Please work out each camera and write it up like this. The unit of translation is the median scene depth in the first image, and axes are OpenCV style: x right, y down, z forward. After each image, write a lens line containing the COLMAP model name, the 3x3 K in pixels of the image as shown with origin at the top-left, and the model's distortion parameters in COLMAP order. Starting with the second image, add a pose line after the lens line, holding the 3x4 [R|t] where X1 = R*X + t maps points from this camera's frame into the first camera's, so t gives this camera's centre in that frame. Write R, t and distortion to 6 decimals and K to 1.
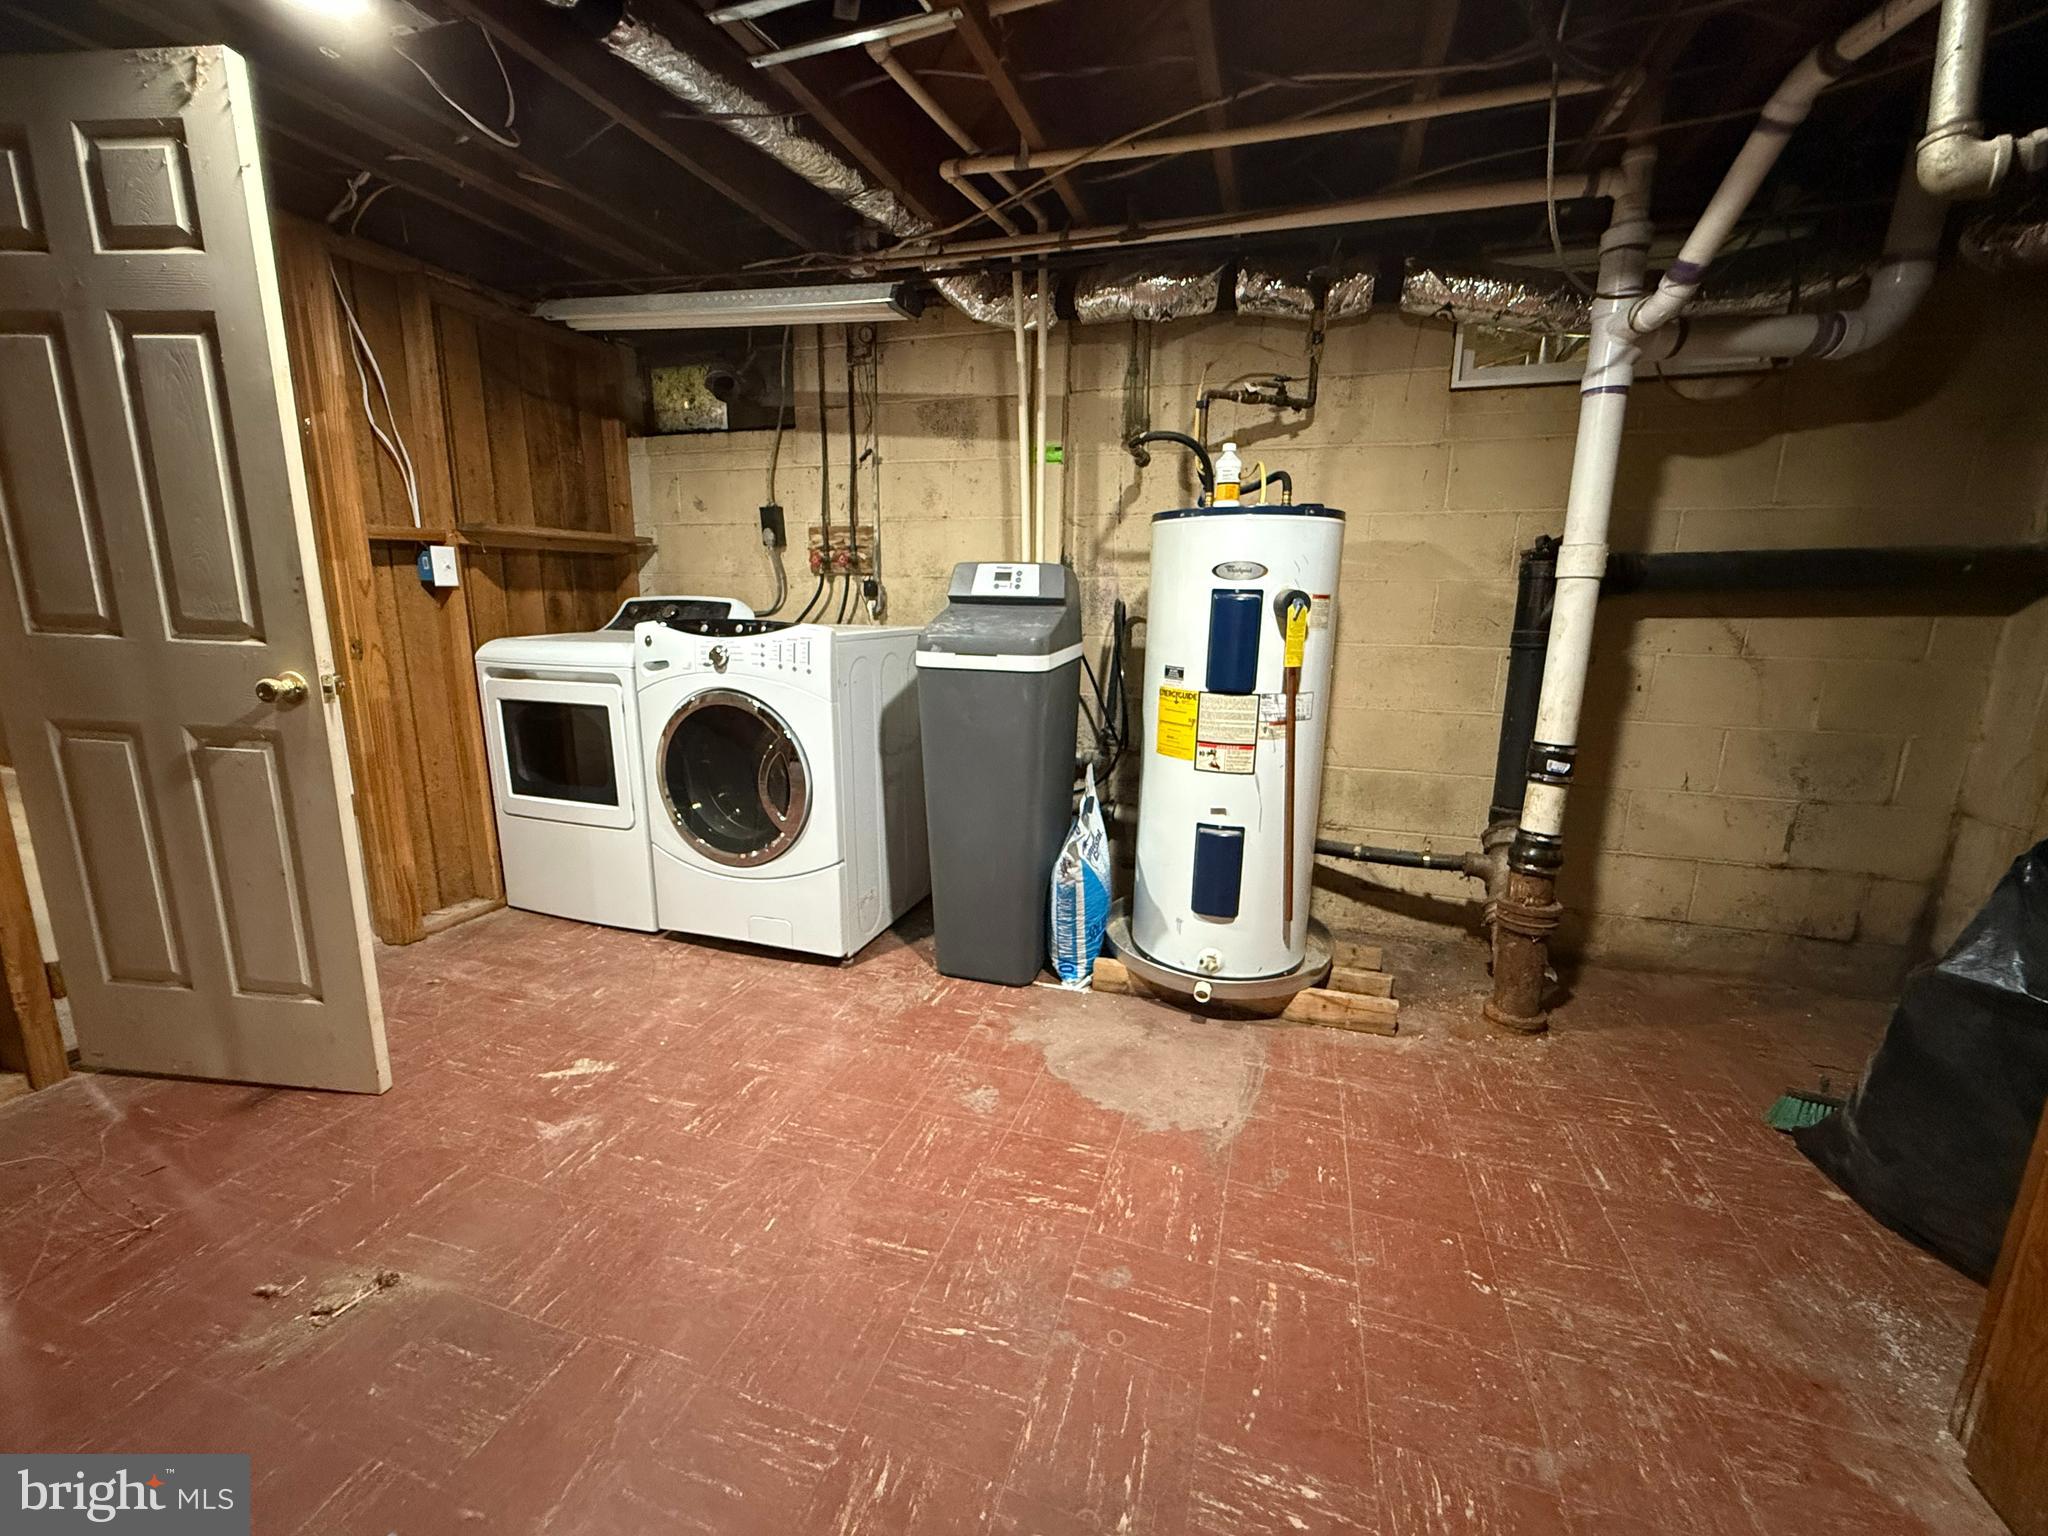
lens RADIAL K [[820.2, 0, 1020.1], [0, 820.2, 767.4], [0, 0, 1]] dist [-0.000931, 0.000342]
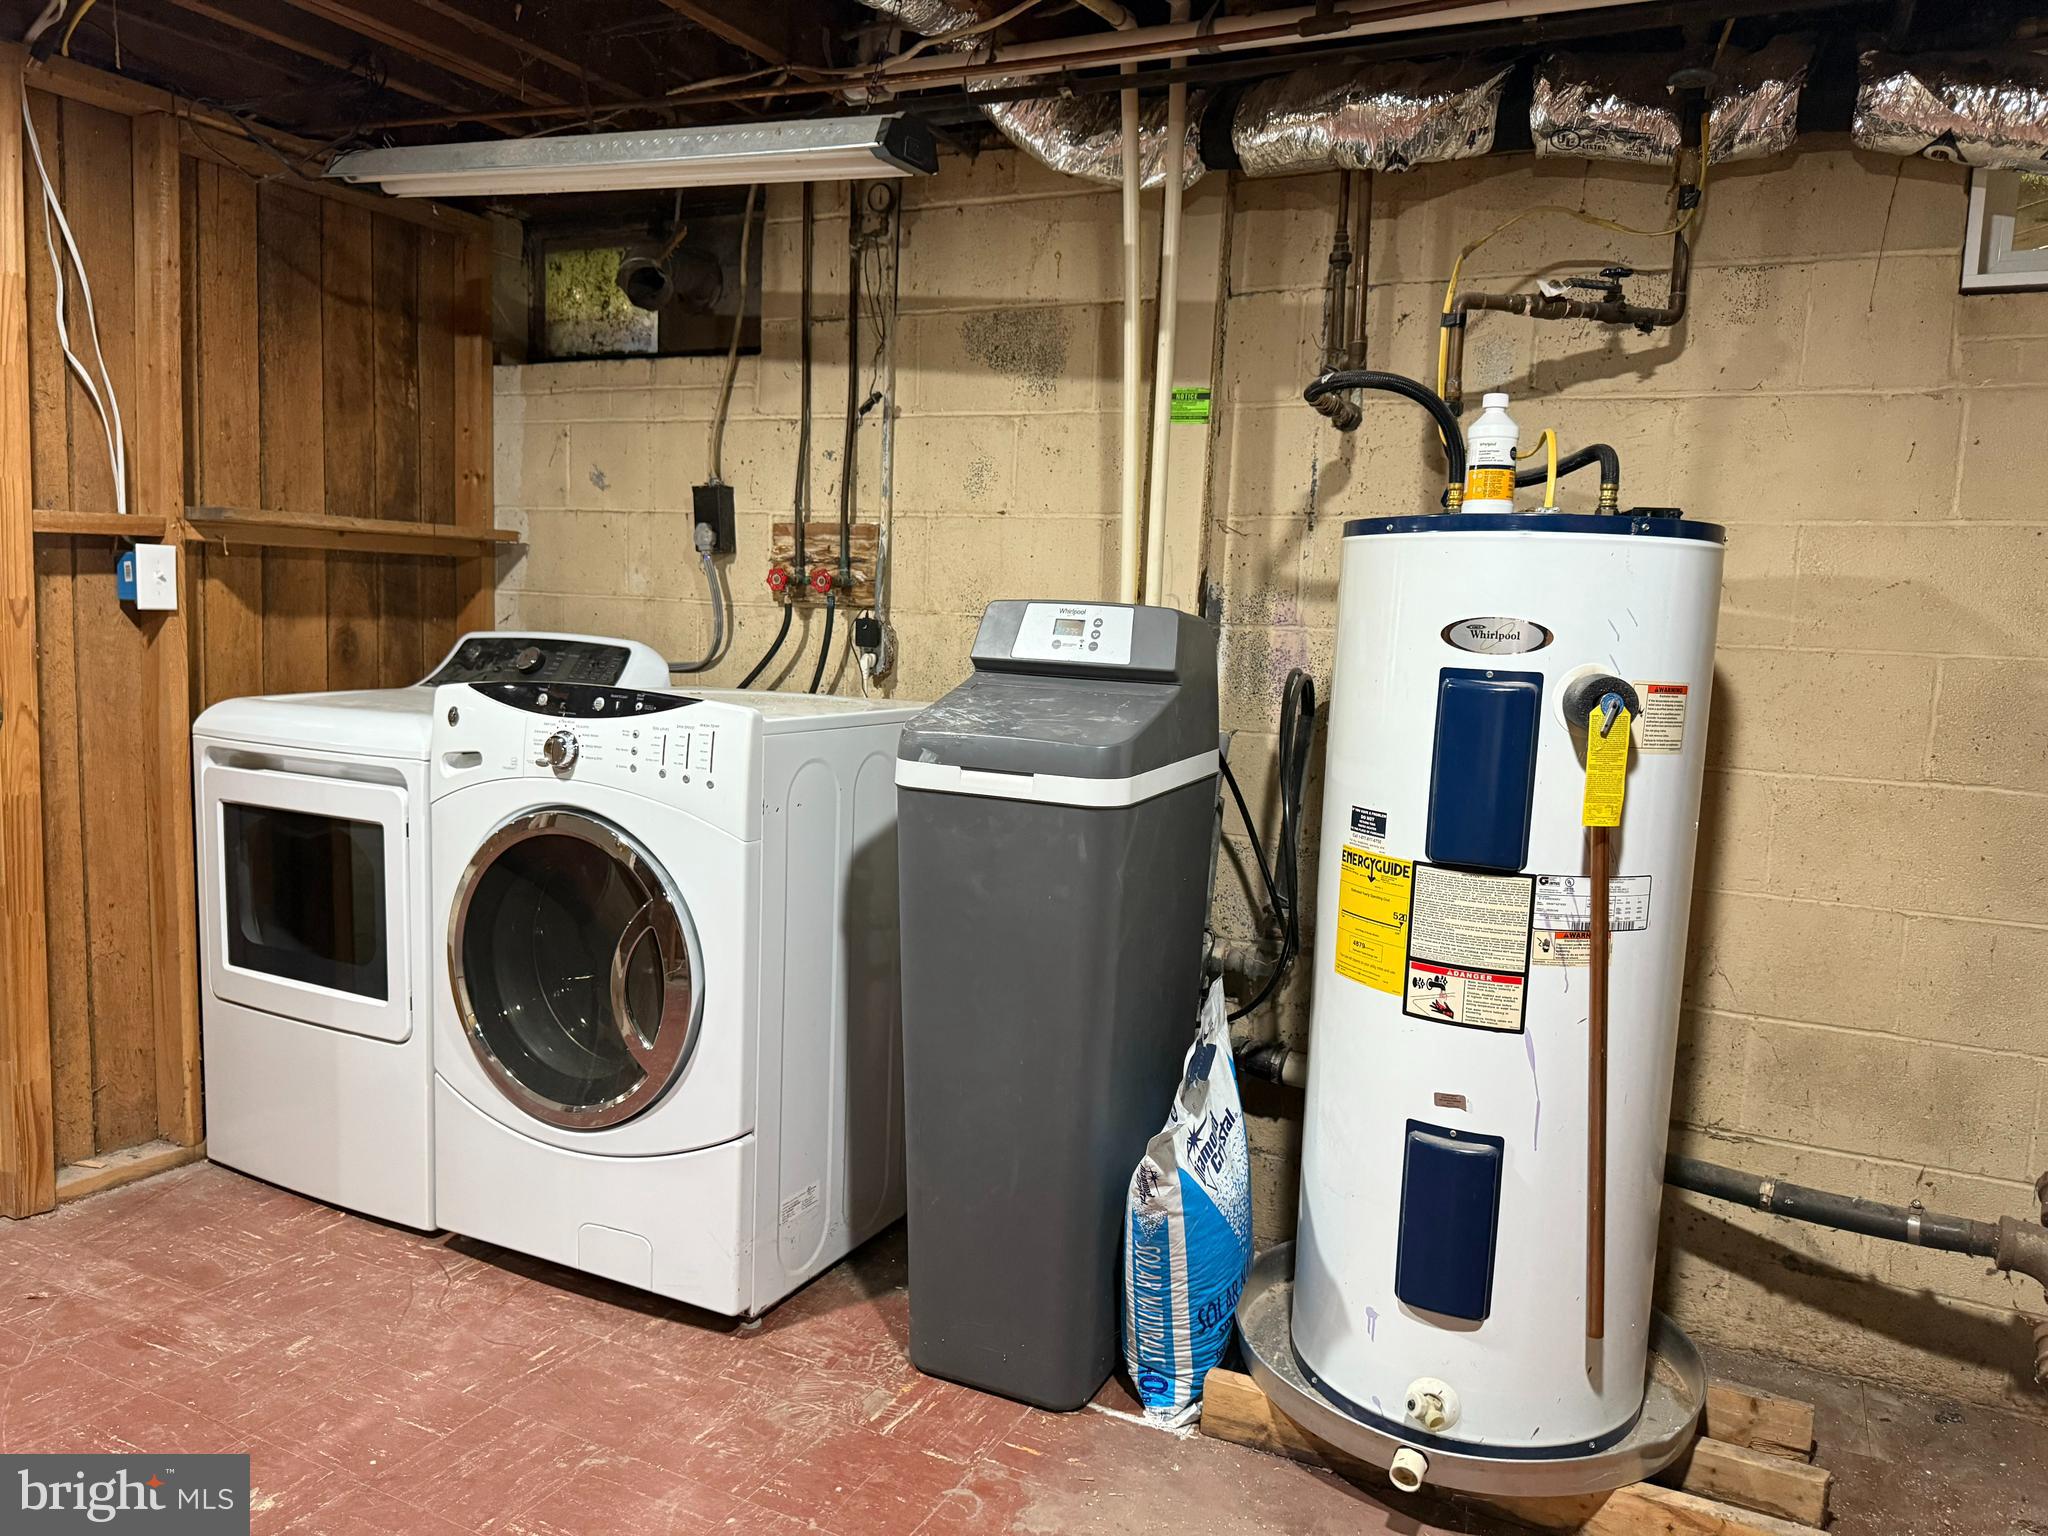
lens RADIAL K [[1457.8, 0, 1033.1], [0, 1457.8, 777.0], [0, 0, 1]] dist [0.039369, -0.052641]
pose [[0.989200, 0.044163, -0.139759, 0.089161], [-0.057743, 0.993834, -0.094654, -0.037636], [0.134717, 0.101702, 0.985651, 0.048574]]
